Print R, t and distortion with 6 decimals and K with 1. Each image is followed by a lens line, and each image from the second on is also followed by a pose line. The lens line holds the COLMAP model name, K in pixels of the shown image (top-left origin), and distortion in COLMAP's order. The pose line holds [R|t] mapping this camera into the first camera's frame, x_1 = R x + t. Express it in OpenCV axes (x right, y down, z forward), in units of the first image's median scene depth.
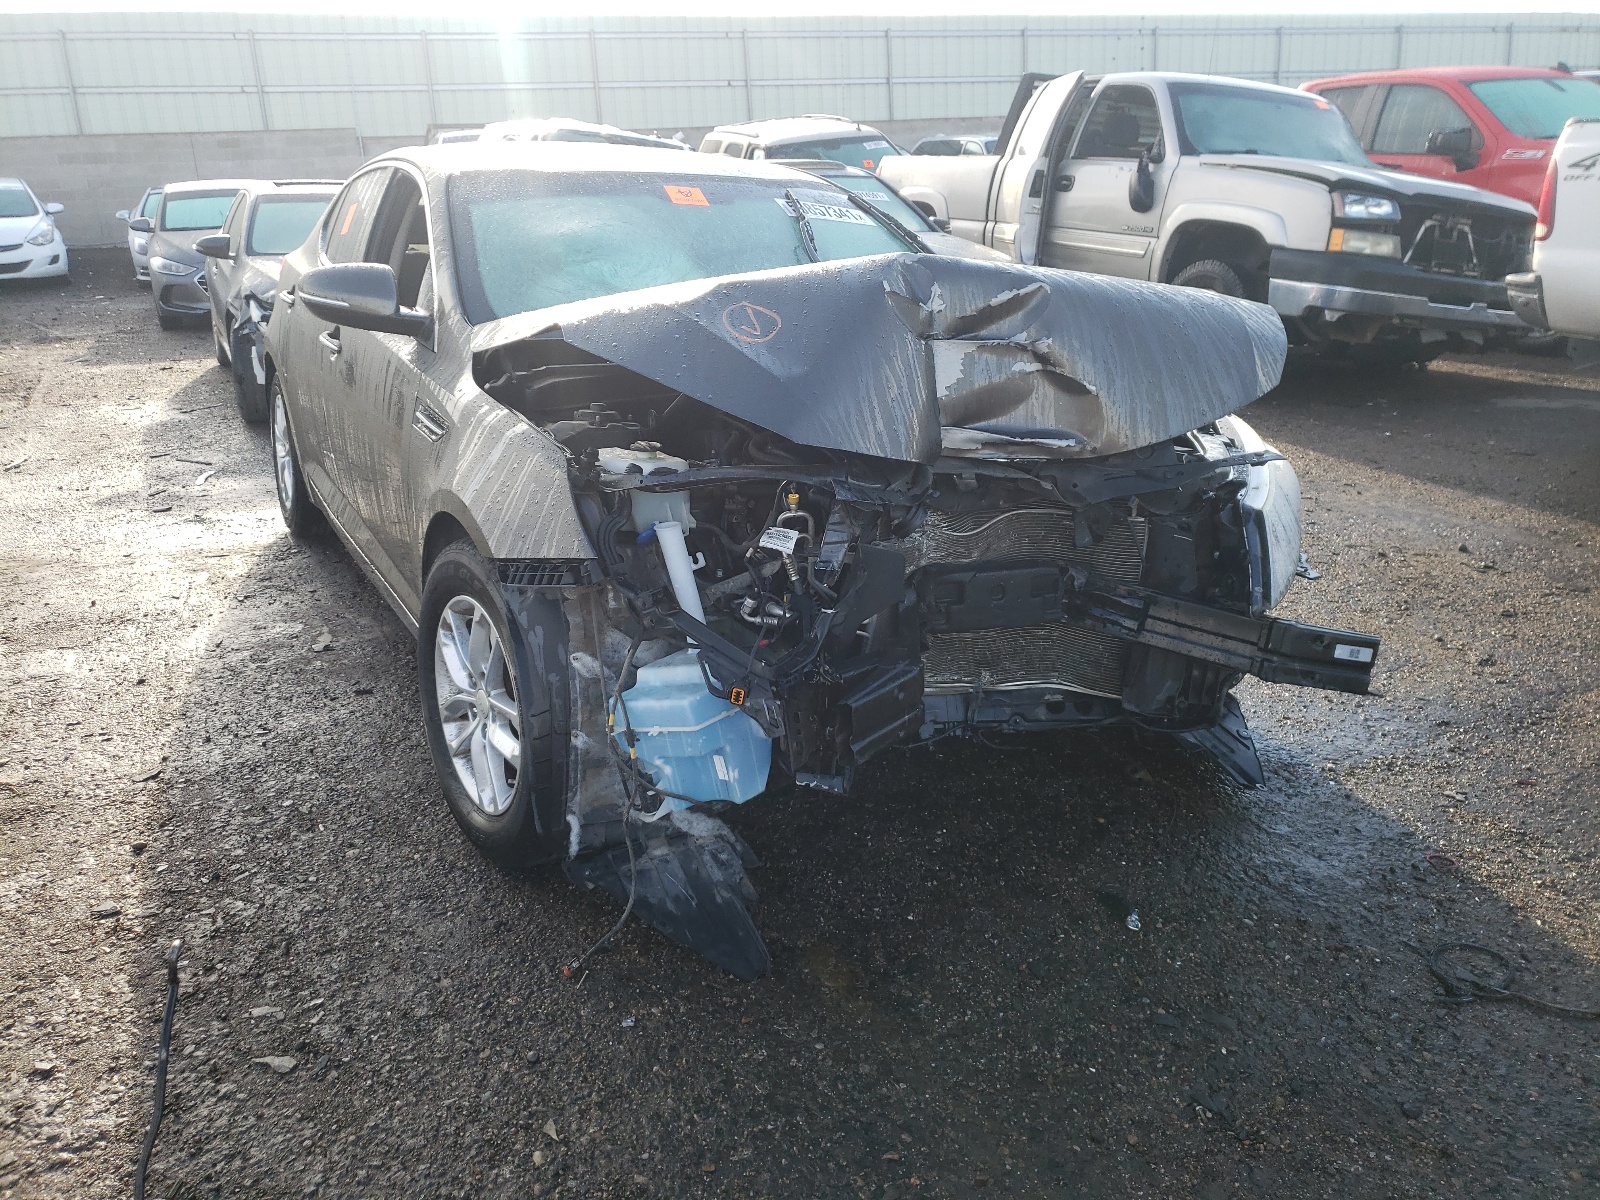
lens RADIAL K [[1228.4, 0, 796.1], [0, 1228.4, 594.8], [0, 0, 1]] dist [0.005530, 0.004461]
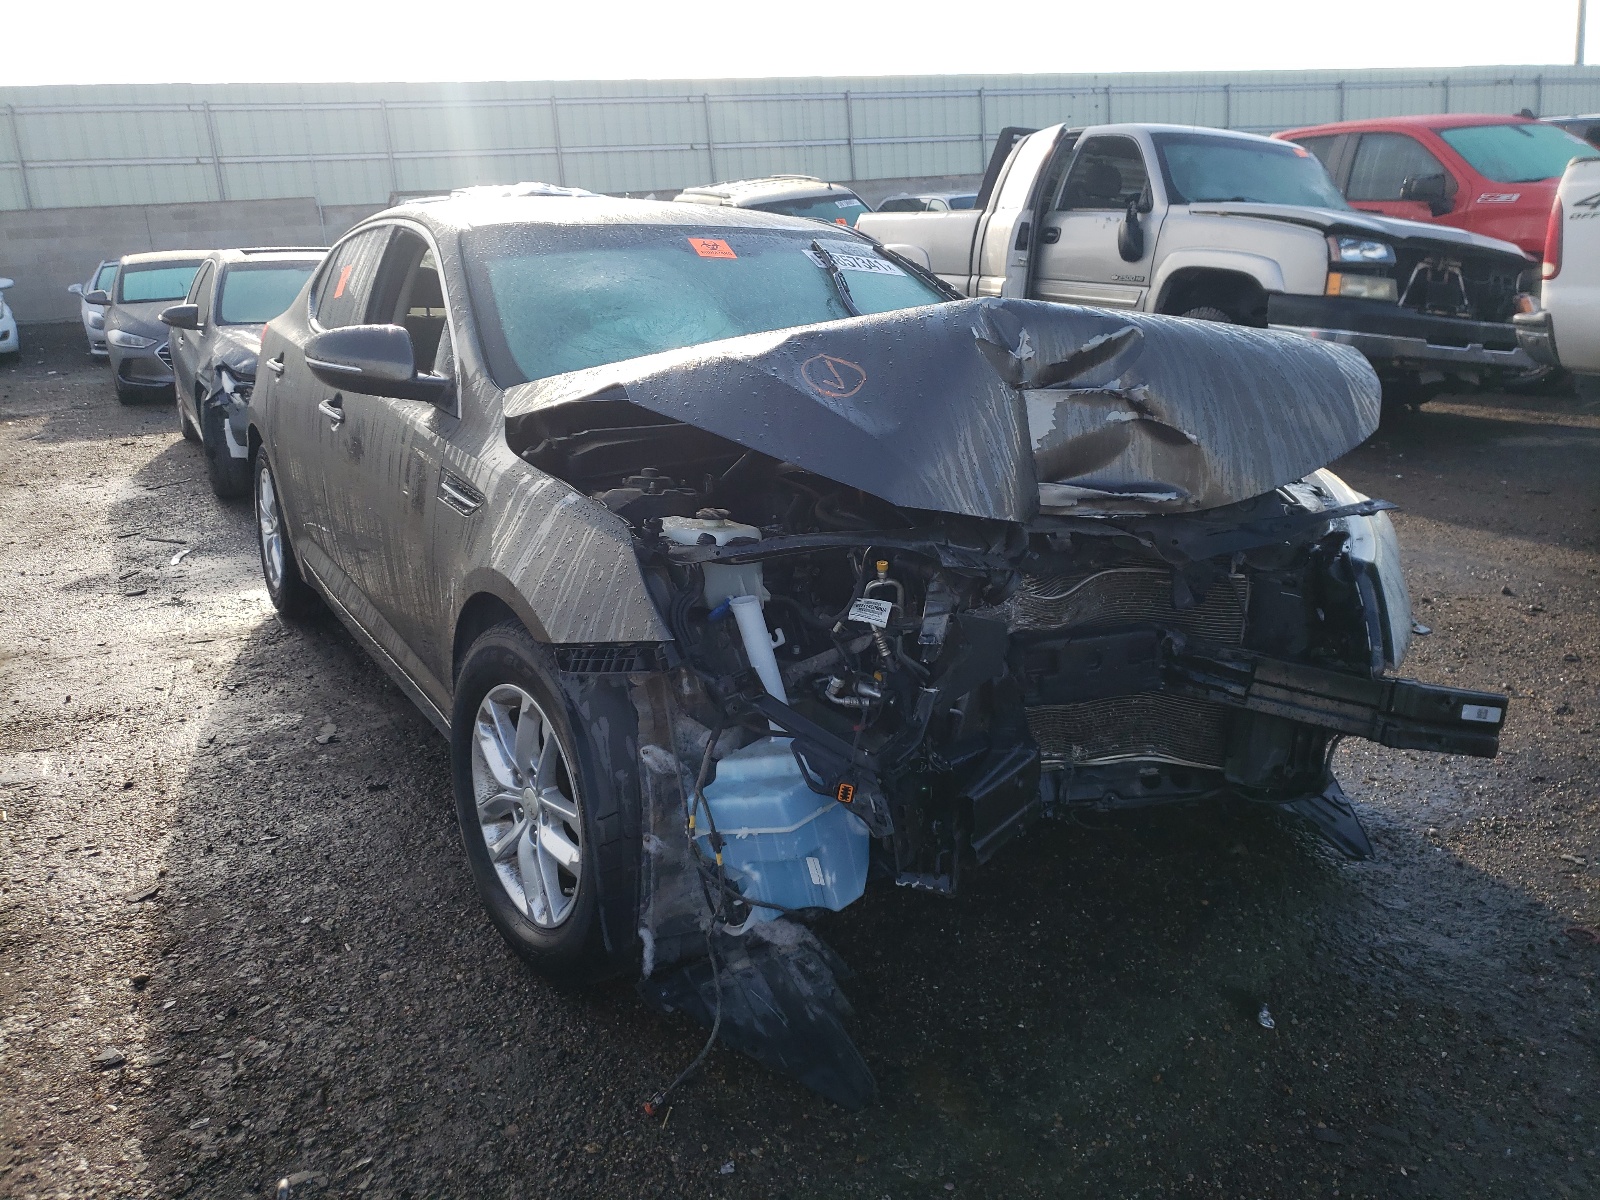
lens RADIAL K [[1228.4, 0, 811.2], [0, 1228.4, 597.0], [0, 0, 1]] dist [0.005530, 0.004461]
pose [[0.998595, -0.032224, 0.042077, -0.078917], [0.034059, 0.998466, -0.043656, -0.015195], [-0.040606, 0.045027, 0.998160, 0.081038]]
